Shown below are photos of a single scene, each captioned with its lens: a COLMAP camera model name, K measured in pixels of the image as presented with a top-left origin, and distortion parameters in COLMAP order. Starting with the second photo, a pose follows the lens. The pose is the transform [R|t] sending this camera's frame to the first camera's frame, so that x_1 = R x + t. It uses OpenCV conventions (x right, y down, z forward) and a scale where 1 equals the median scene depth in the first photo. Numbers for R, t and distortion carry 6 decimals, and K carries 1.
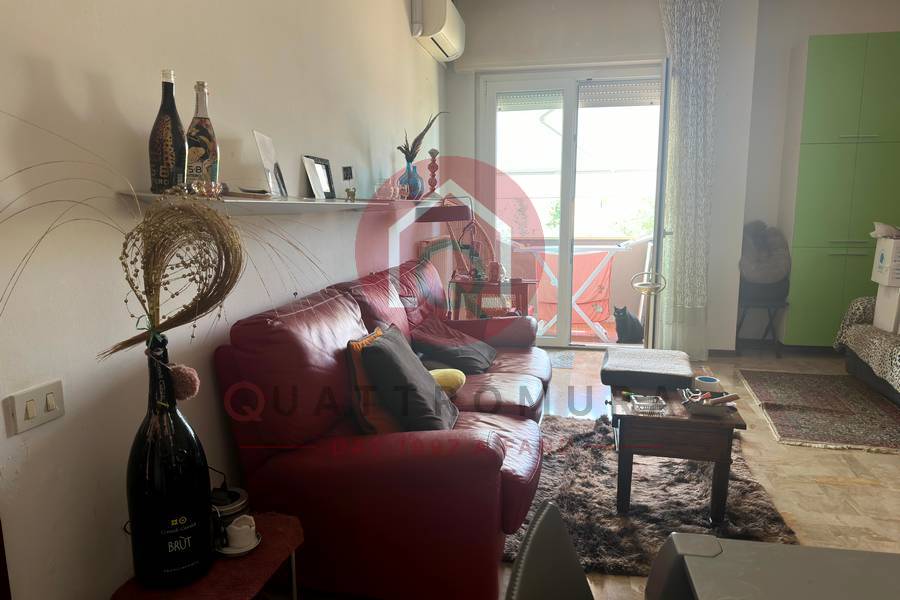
lens RADIAL K [[647.7, 0, 449.1], [0, 647.7, 303.7], [0, 0, 1]] dist [0.045208, -0.057978]
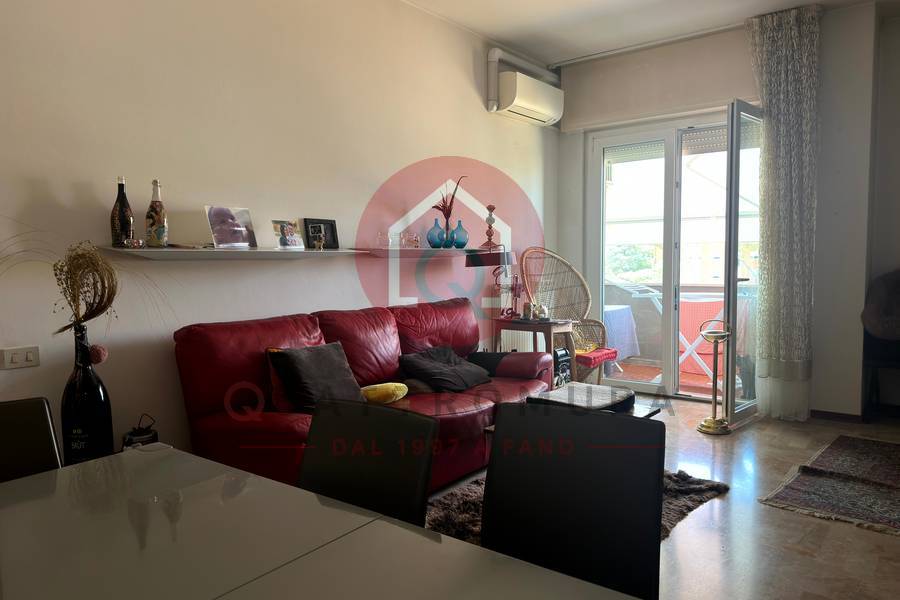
lens RADIAL K [[647.7, 0, 449.1], [0, 647.7, 303.7], [0, 0, 1]] dist [0.045208, -0.057978]
pose [[0.886132, 0.025528, -0.462729, 0.448928], [-0.061133, 0.996195, -0.062112, 0.013564], [0.459382, 0.083327, 0.884321, -0.043553]]
